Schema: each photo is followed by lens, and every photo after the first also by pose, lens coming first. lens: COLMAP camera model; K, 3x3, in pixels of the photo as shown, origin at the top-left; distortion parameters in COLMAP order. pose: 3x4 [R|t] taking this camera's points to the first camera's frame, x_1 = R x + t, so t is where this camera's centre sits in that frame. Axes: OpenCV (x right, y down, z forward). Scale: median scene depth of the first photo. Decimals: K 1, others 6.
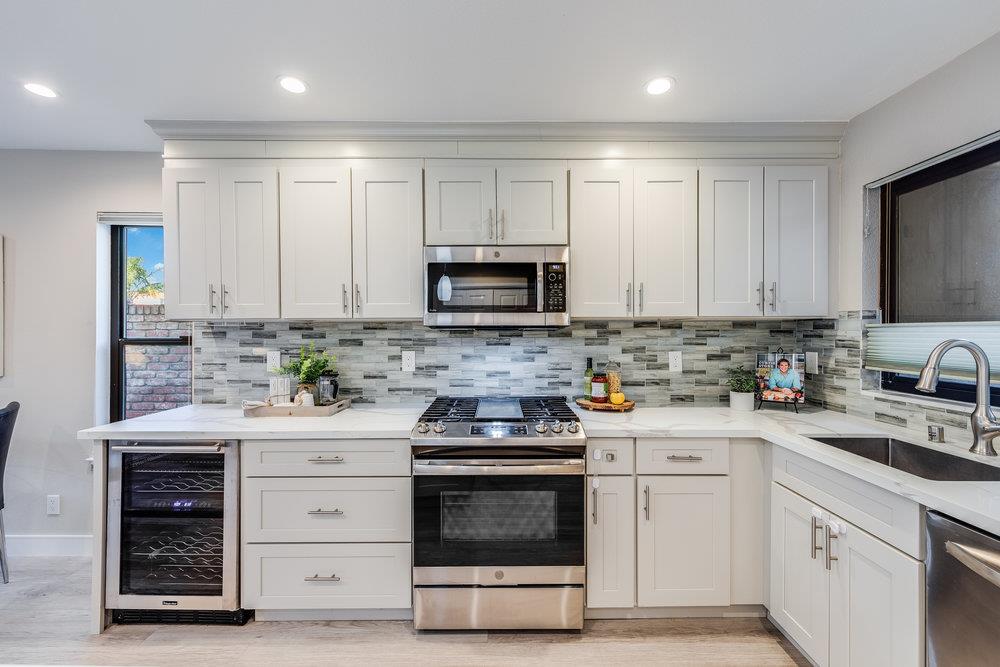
lens RADIAL K [[385.3, 0, 499.0], [0, 385.3, 335.0], [0, 0, 1]] dist [0.003587, 0.000044]
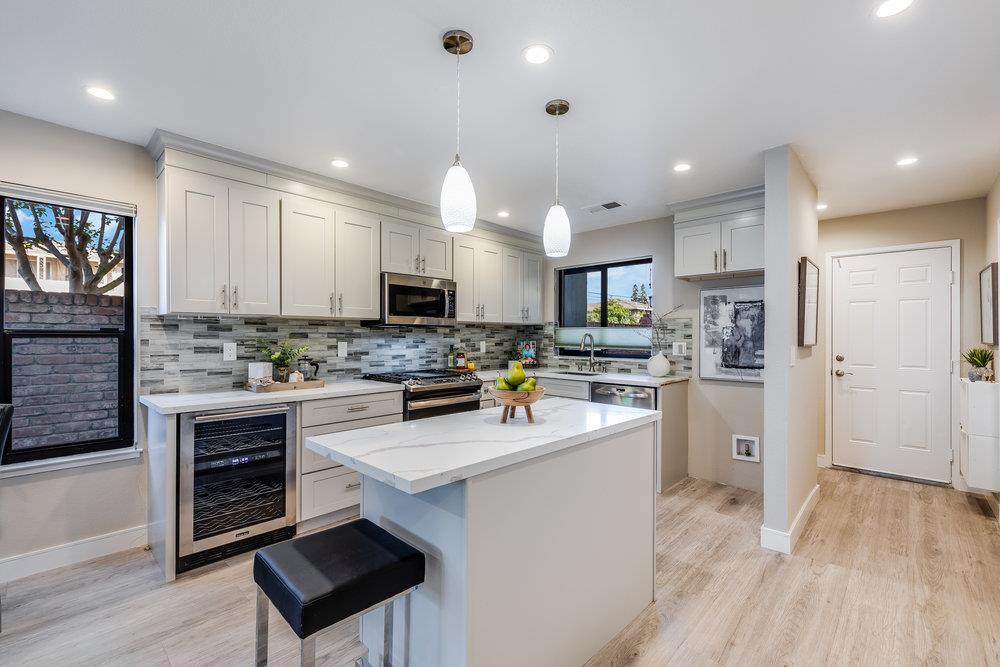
lens RADIAL K [[420.7, 0, 501.6], [0, 420.7, 336.6], [0, 0, 1]] dist [0.001228, 0.001605]
pose [[0.690872, 0.002580, 0.722972, -0.927592], [-0.000935, 0.999996, -0.002675, 0.026878], [-0.722976, 0.001172, 0.690872, -0.436028]]
